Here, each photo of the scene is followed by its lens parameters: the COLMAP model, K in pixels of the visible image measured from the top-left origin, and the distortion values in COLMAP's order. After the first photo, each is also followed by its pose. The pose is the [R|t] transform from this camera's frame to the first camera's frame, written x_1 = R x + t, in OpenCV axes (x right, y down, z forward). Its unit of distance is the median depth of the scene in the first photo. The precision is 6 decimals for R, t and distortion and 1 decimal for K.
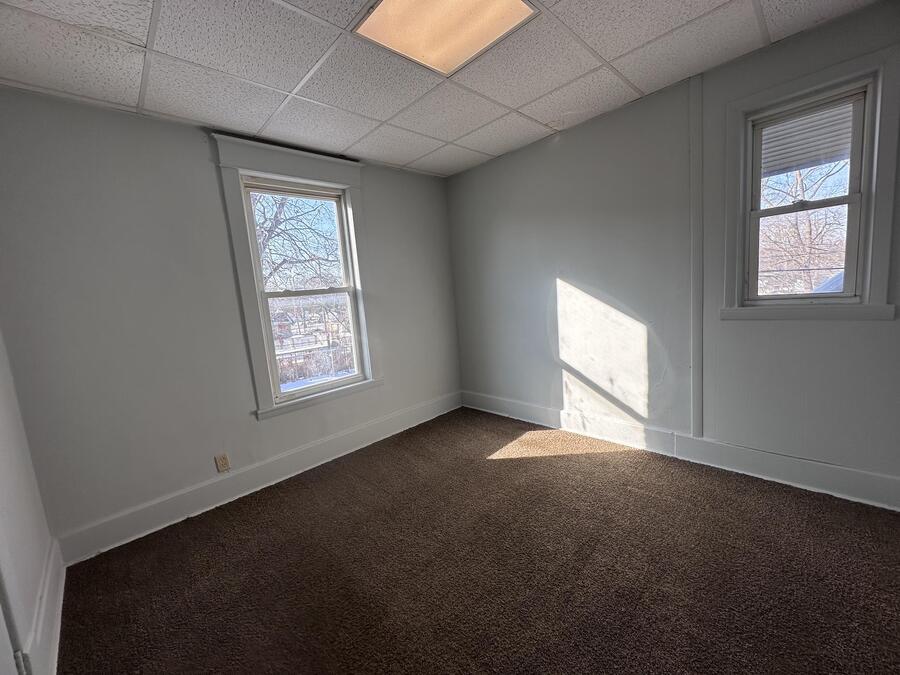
lens RADIAL K [[363.6, 0, 445.8], [0, 363.6, 335.5], [0, 0, 1]] dist [-0.001861, -0.000343]
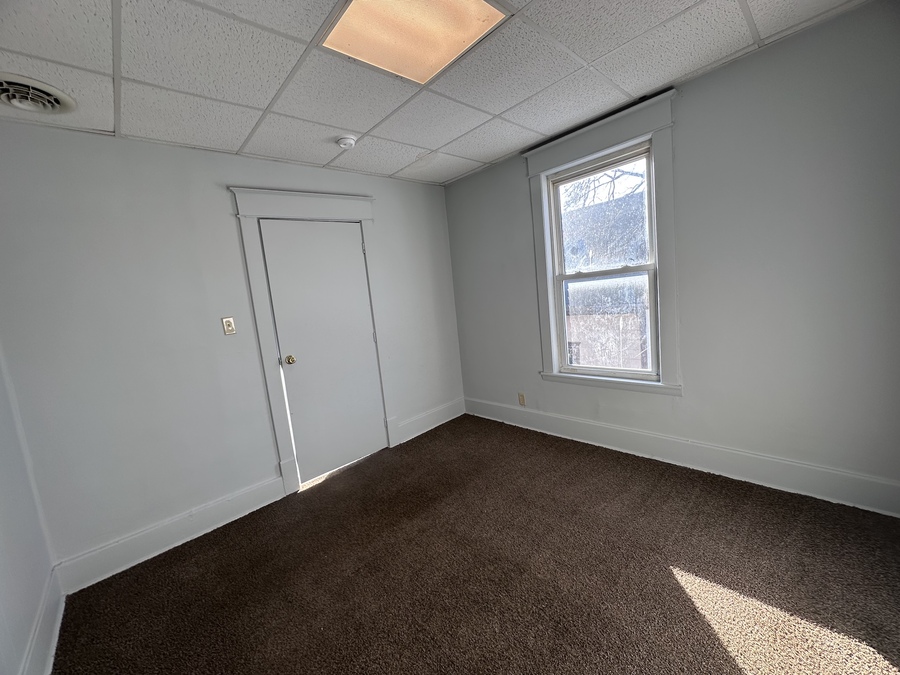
lens RADIAL K [[356.6, 0, 450.0], [0, 356.6, 337.5], [0, 0, 1]] dist [-0.000320, -0.000249]
pose [[-0.008427, 0.206747, -0.978358, 0.619325], [-0.013816, 0.978275, 0.206849, -0.151132], [0.999869, 0.015260, -0.005388, 0.637028]]
